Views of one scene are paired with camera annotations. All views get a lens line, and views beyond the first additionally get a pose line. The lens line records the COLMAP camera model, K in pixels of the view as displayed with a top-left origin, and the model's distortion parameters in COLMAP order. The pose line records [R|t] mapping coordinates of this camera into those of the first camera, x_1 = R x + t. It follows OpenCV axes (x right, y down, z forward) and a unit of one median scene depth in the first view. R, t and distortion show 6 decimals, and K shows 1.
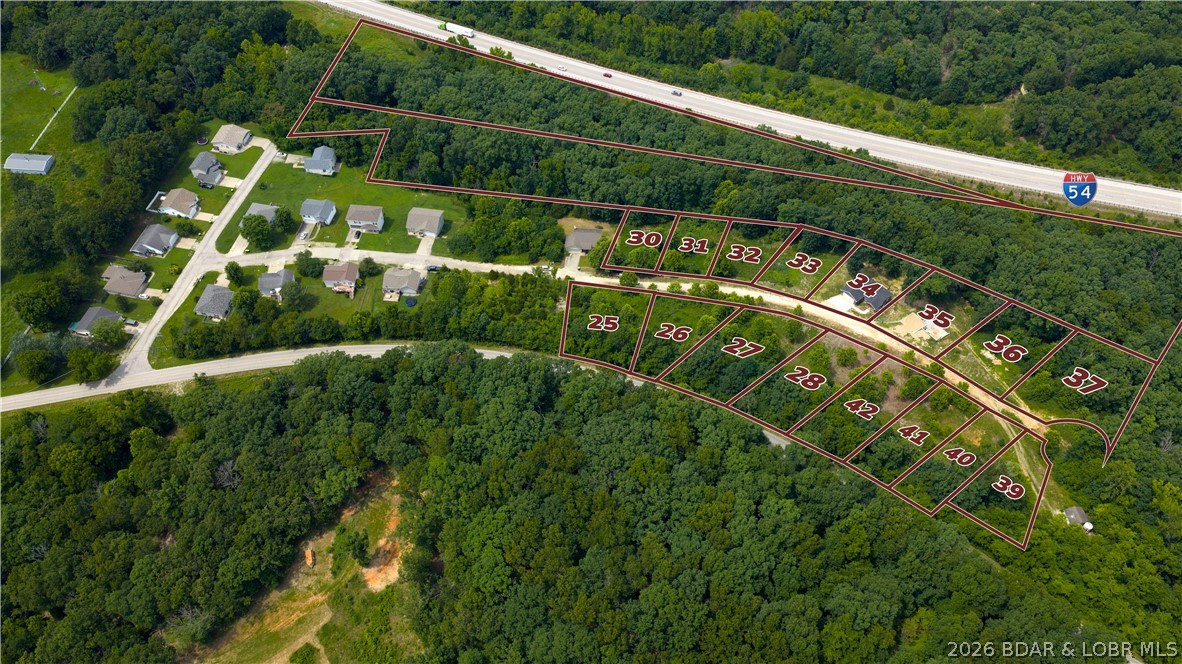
lens RADIAL K [[977.2, 0, 591.4], [0, 977.2, 341.9], [0, 0, 1]] dist [0.028814, -0.009399]
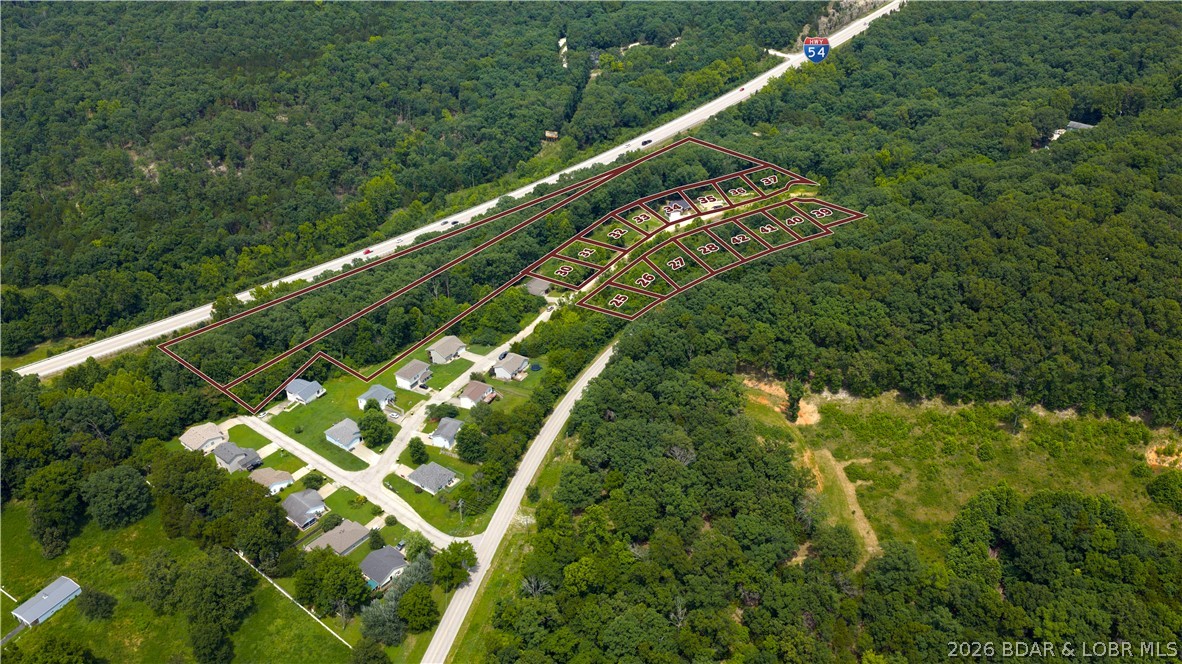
lens RADIAL K [[977.2, 0, 591.4], [0, 977.2, 341.9], [0, 0, 1]] dist [0.028814, -0.009399]
pose [[0.427648, -0.483573, 0.763724, -0.920628], [0.726668, 0.686429, 0.027732, -0.042819], [-0.537653, 0.543114, 0.644947, 0.221988]]
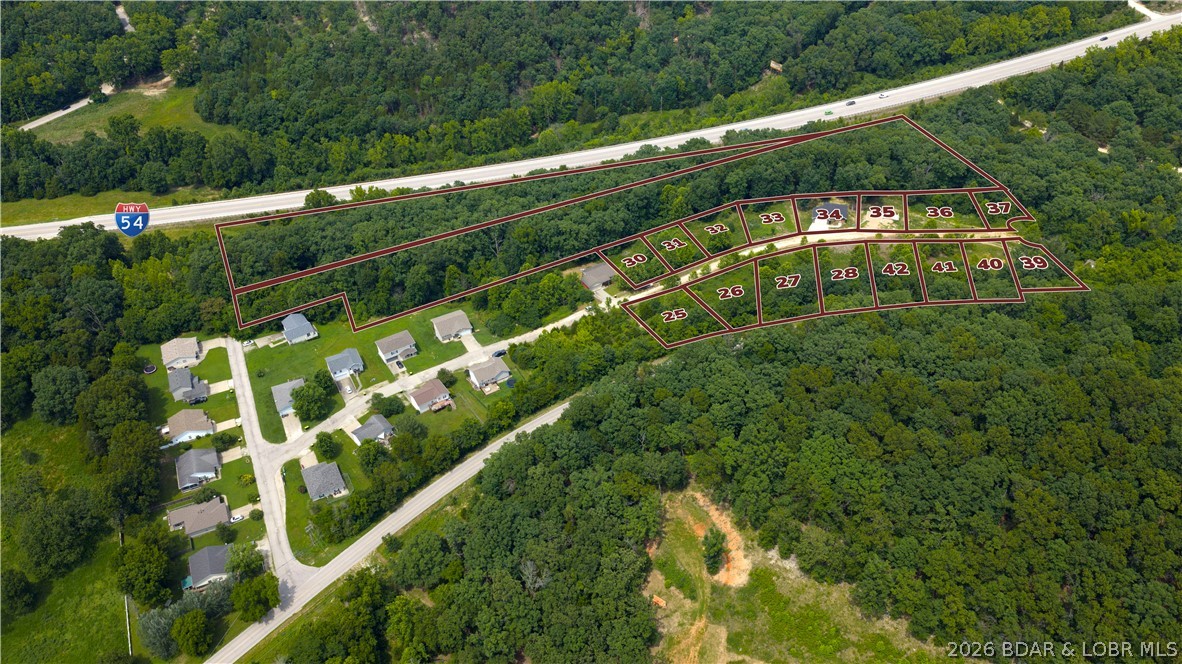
lens RADIAL K [[977.2, 0, 591.4], [0, 977.2, 341.9], [0, 0, 1]] dist [0.028814, -0.009399]
pose [[0.798614, -0.408617, 0.441869, -0.499488], [0.485333, 0.871415, -0.071330, 0.028797], [-0.355904, 0.271418, 0.894239, 0.082546]]
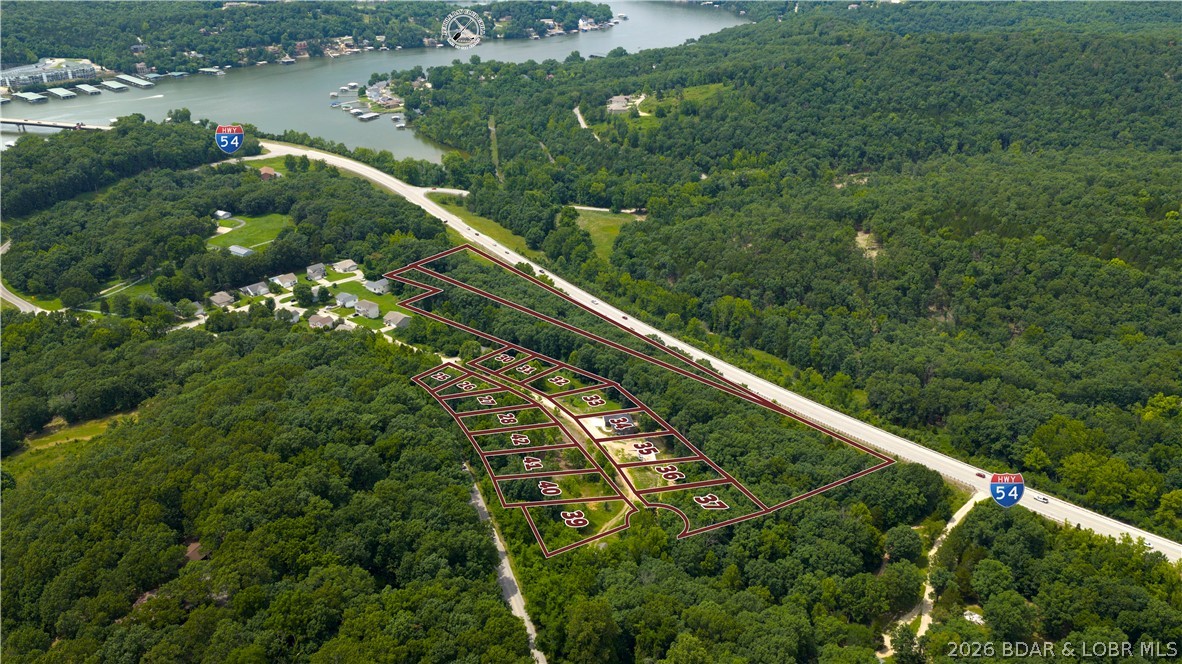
lens RADIAL K [[977.2, 0, 591.4], [0, 977.2, 341.9], [0, 0, 1]] dist [0.028814, -0.009399]
pose [[0.859156, 0.228280, -0.457973, 0.747703], [-0.416869, 0.831279, -0.367690, 0.316682], [0.296767, 0.506818, 0.809361, -0.064250]]
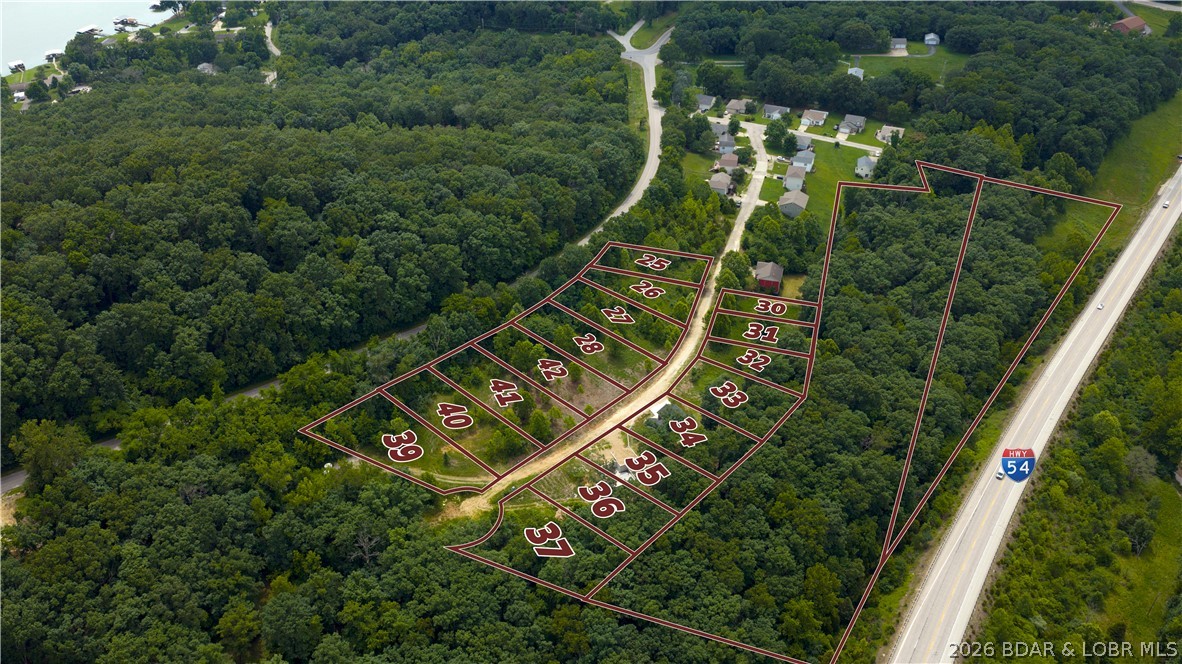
lens RADIAL K [[977.2, 0, 591.4], [0, 977.2, 341.9], [0, 0, 1]] dist [0.028814, -0.009399]
pose [[-0.166208, 0.587122, -0.792252, 0.889106], [-0.791394, 0.399883, 0.462373, -0.405444], [0.588277, 0.703834, 0.398181, 0.517713]]
